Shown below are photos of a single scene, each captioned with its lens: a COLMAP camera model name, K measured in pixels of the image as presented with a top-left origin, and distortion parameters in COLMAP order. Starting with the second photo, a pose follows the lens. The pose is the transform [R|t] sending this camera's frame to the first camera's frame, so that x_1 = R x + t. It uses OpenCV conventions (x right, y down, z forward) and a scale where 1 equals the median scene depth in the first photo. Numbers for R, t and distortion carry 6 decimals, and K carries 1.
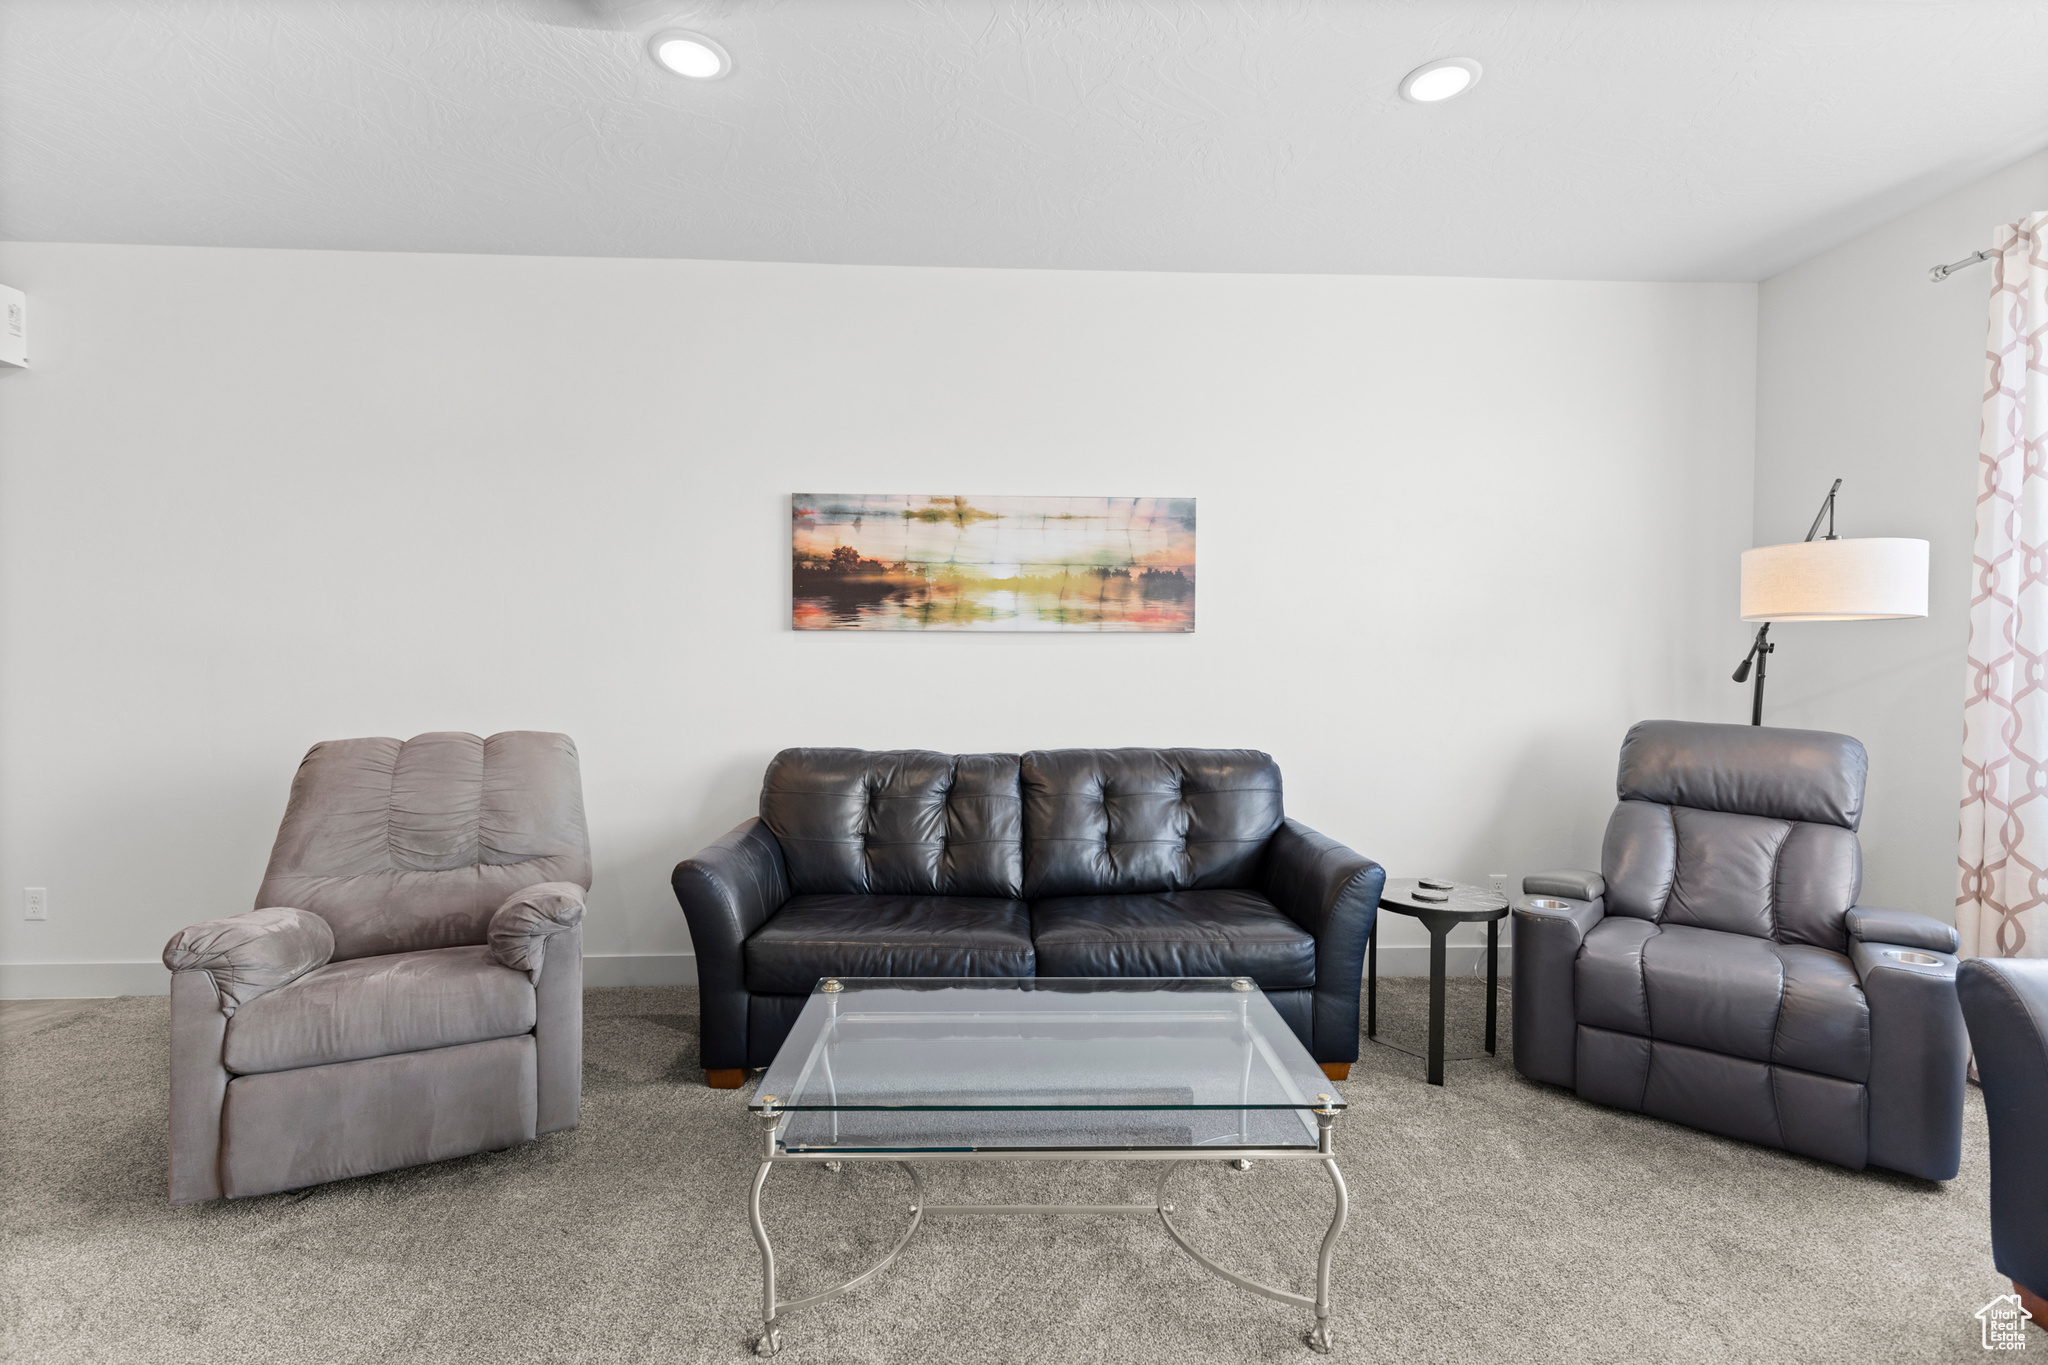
lens RADIAL K [[928.7, 0, 1020.7], [0, 928.7, 671.5], [0, 0, 1]] dist [0.012260, -0.004042]
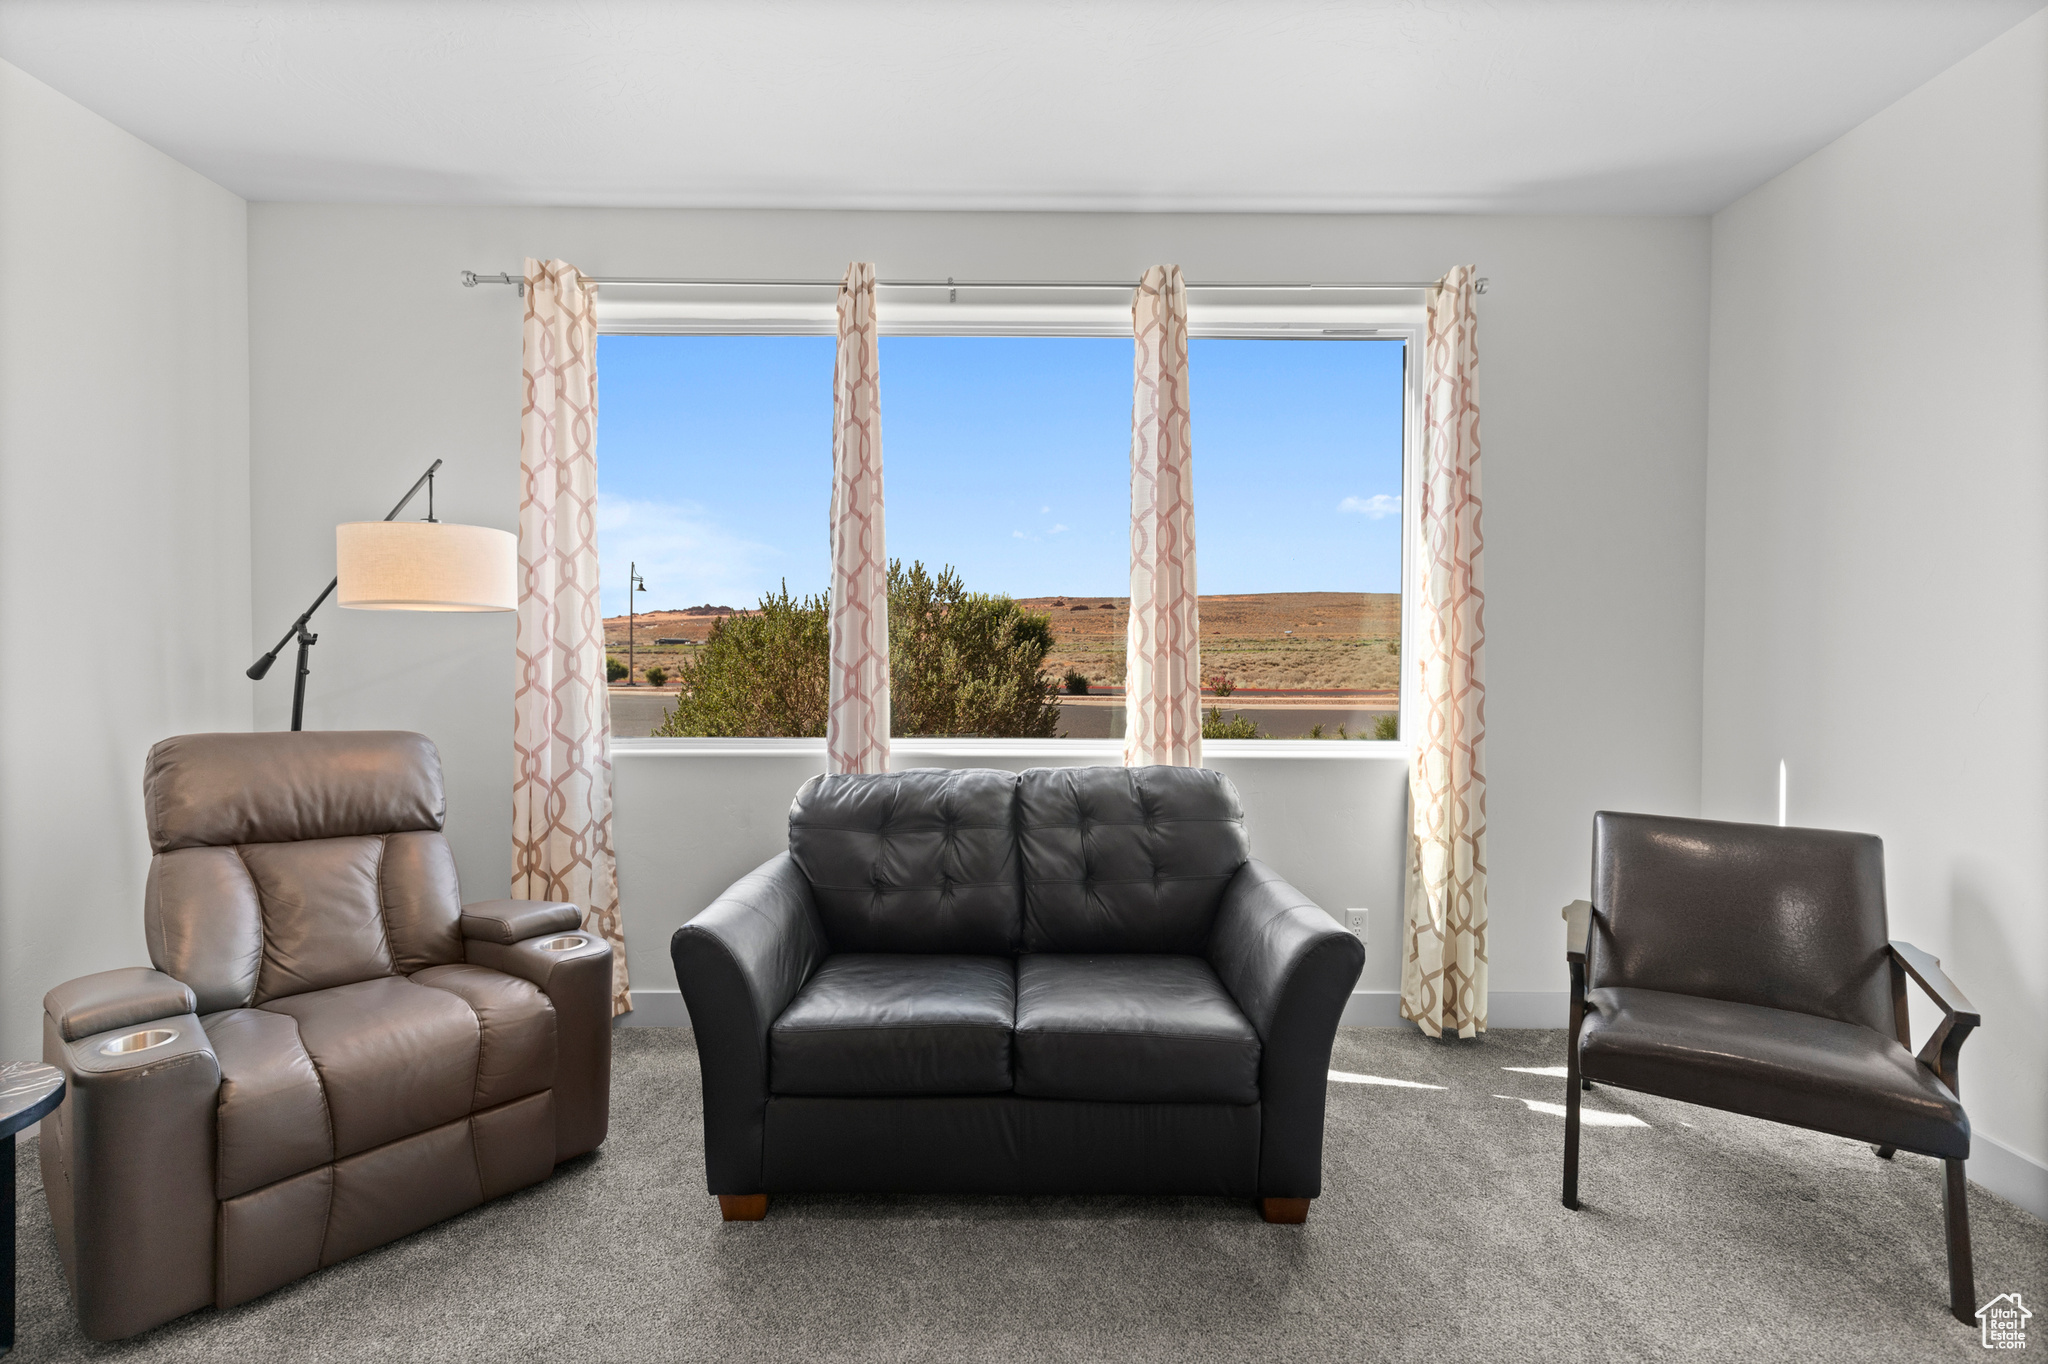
lens RADIAL K [[928.7, 0, 1020.7], [0, 928.7, 671.0], [0, 0, 1]] dist [0.012260, -0.004042]
pose [[0.040603, -0.020435, 0.998966, -0.032444], [0.011875, 0.999730, 0.019968, -0.005611], [-0.999105, 0.011052, 0.040835, 0.348366]]
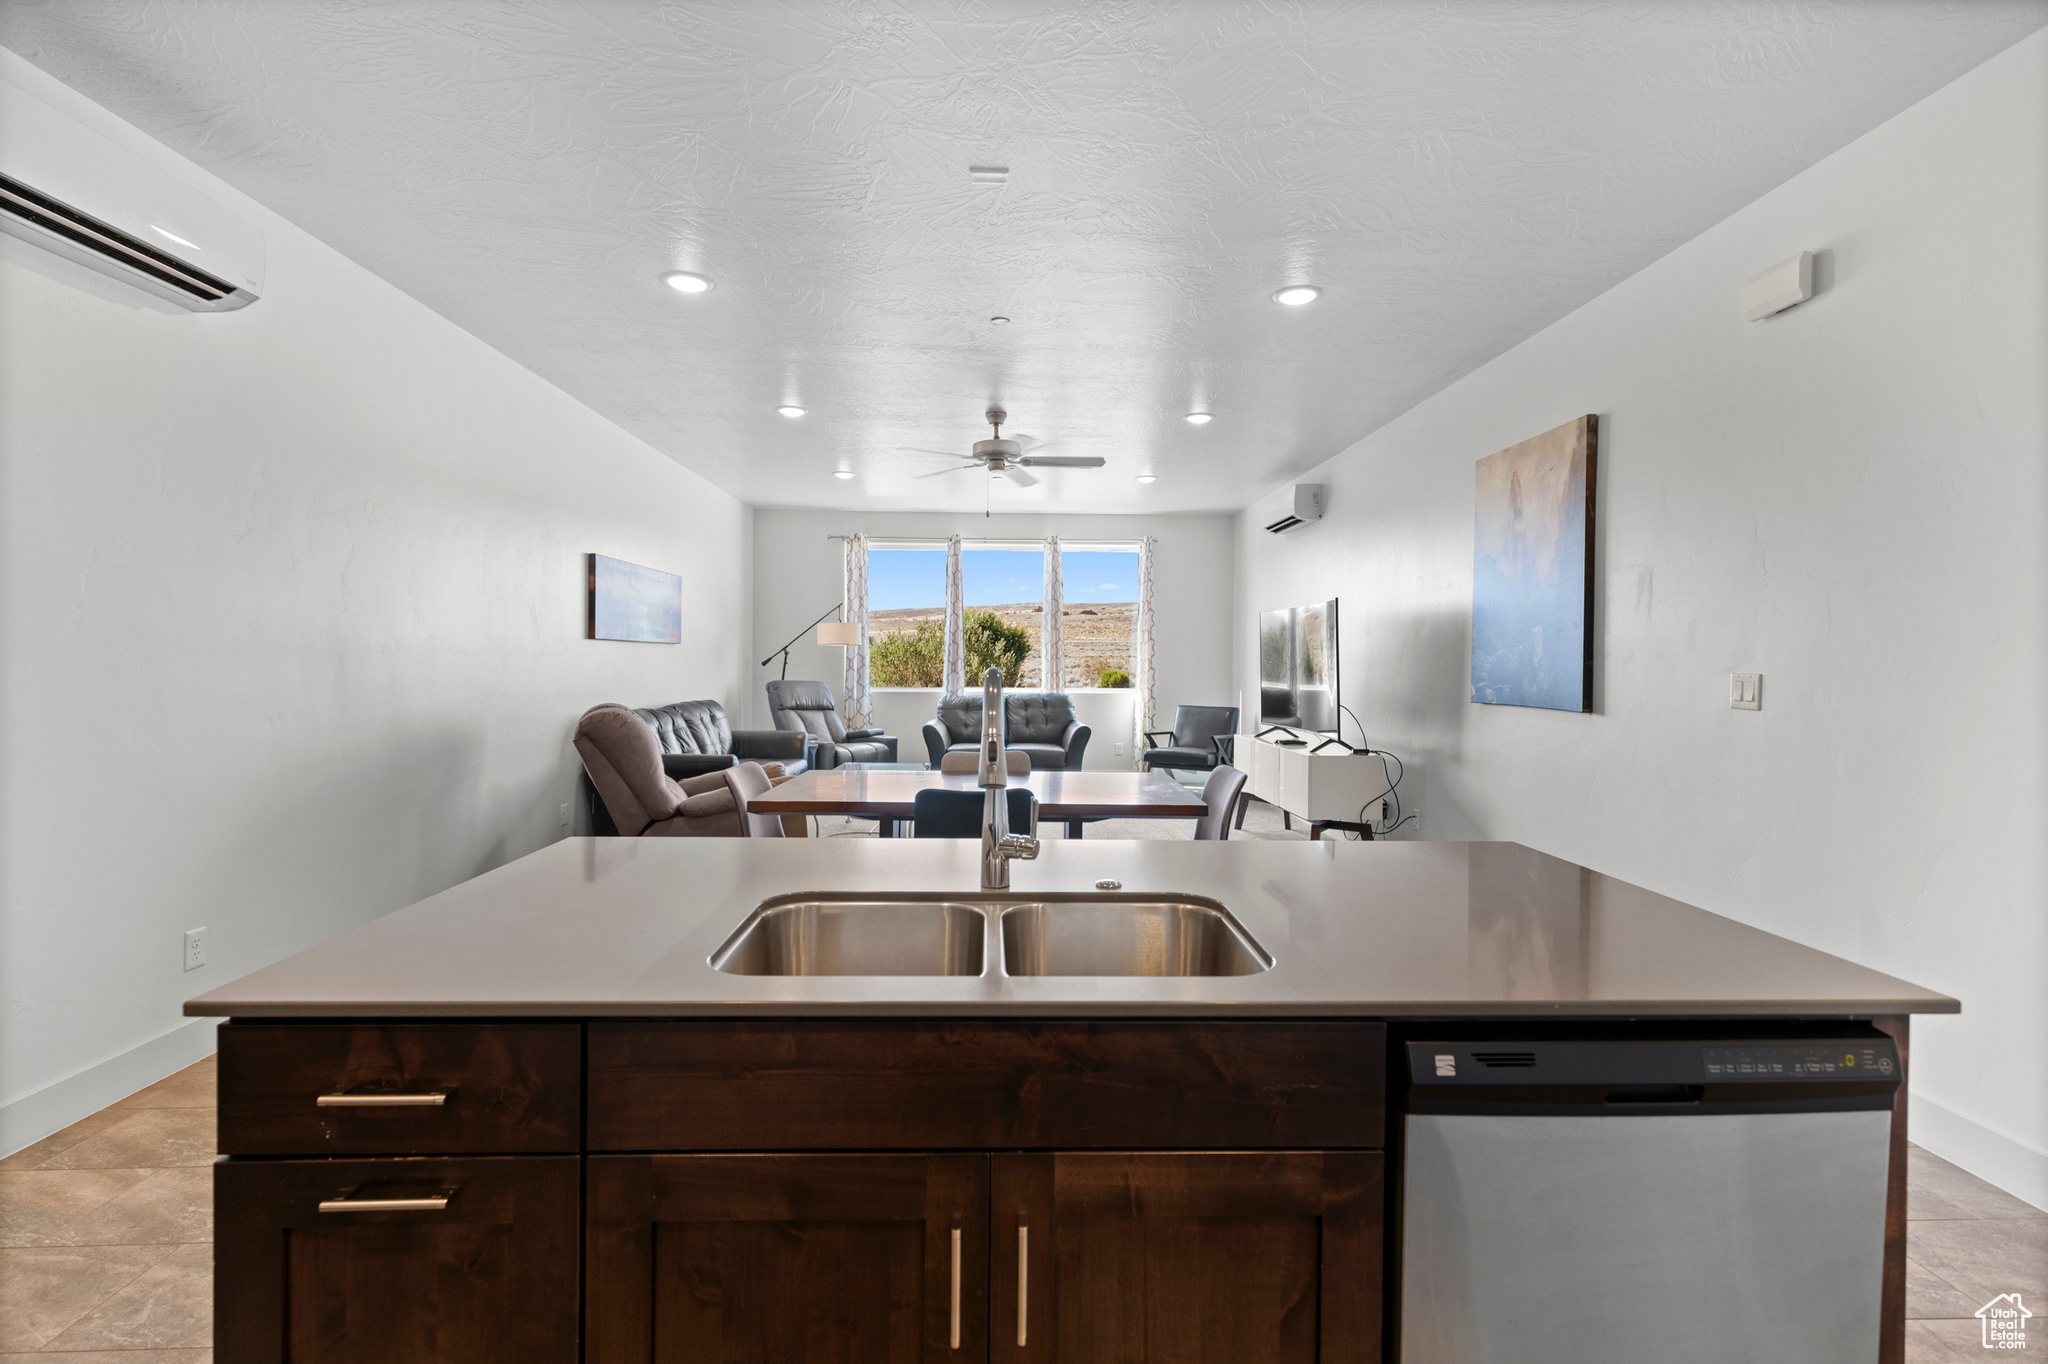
lens RADIAL K [[928.7, 0, 1020.7], [0, 928.7, 671.0], [0, 0, 1]] dist [0.012260, -0.004042]
pose [[0.018157, -0.014938, 0.999724, -2.142145], [0.009867, 0.999842, 0.014761, -0.007696], [-0.999786, 0.009596, 0.018301, 0.287592]]
